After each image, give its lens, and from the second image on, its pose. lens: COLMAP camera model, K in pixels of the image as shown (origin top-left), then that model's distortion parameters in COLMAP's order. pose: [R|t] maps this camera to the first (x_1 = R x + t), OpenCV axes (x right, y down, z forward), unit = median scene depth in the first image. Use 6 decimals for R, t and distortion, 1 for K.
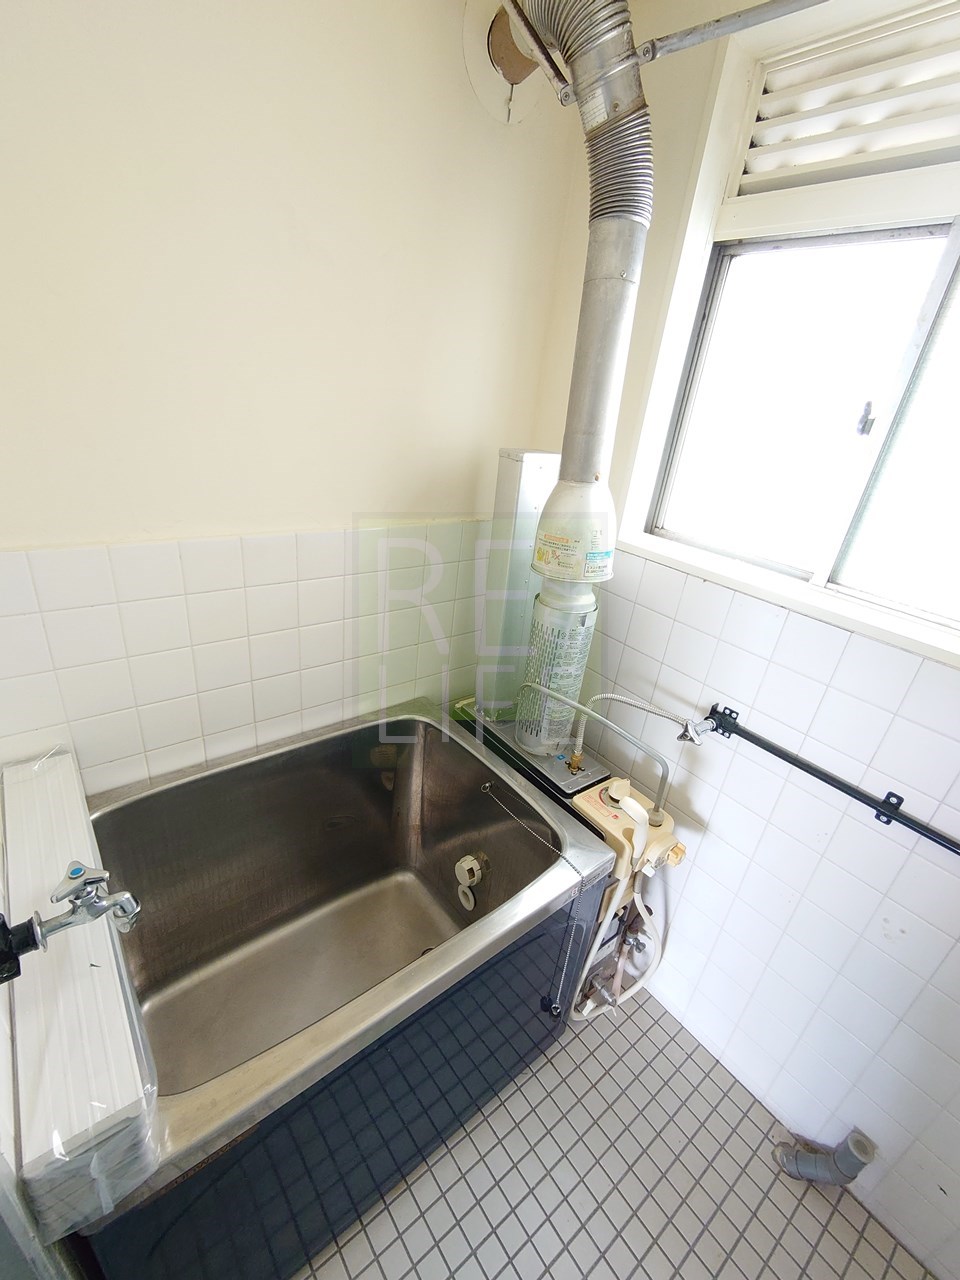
lens RADIAL K [[545.8, 0, 477.2], [0, 545.8, 640.1], [0, 0, 1]] dist [0.001936, -0.002936]
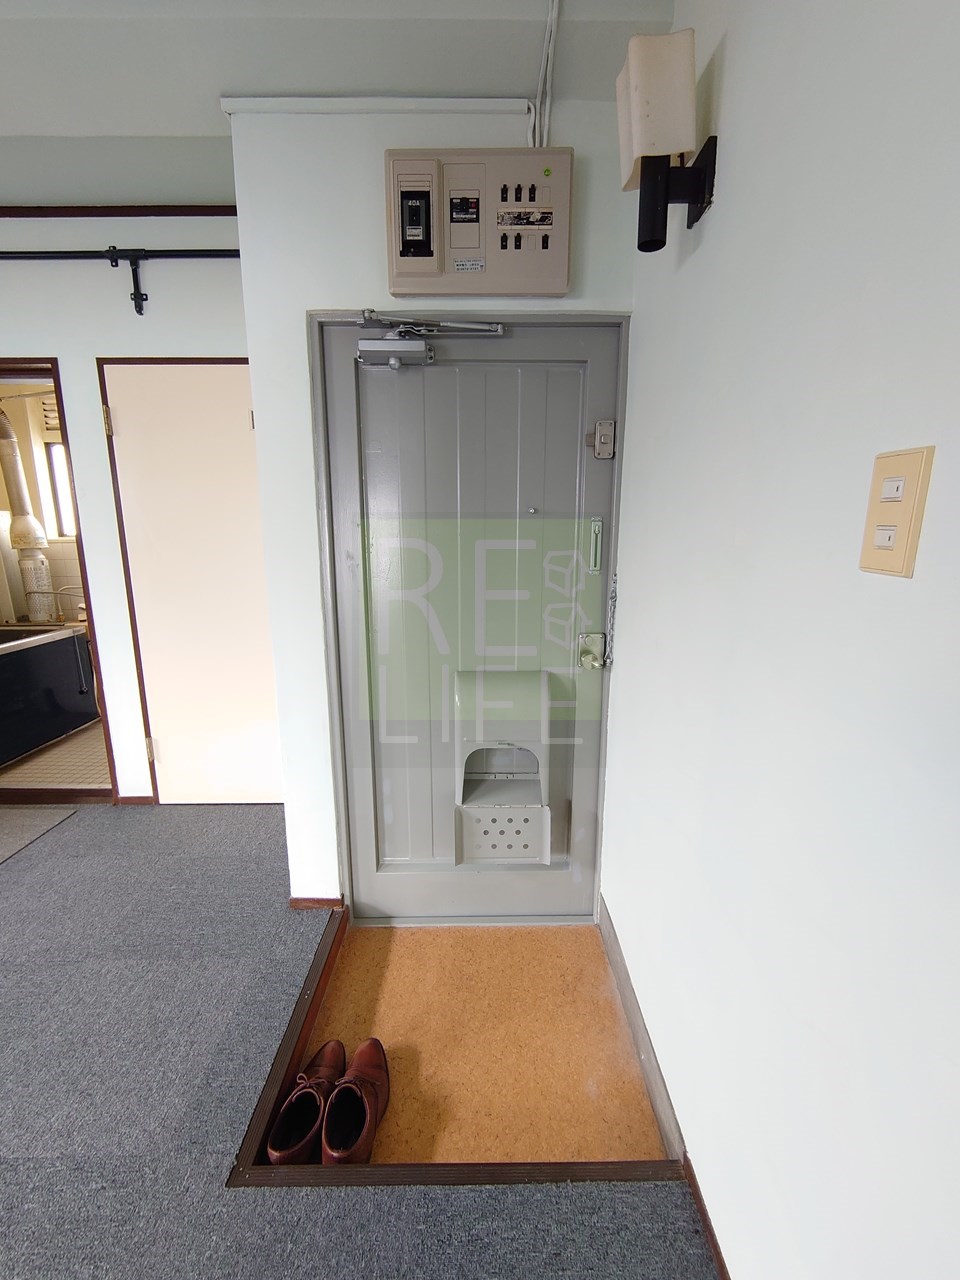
lens RADIAL K [[545.8, 0, 483.4], [0, 545.8, 642.7], [0, 0, 1]] dist [0.001936, -0.002936]
pose [[0.614287, -0.266931, 0.742563, -0.636358], [0.395658, 0.918394, 0.002829, 1.285635], [-0.682720, 0.292063, 0.669770, -2.418362]]
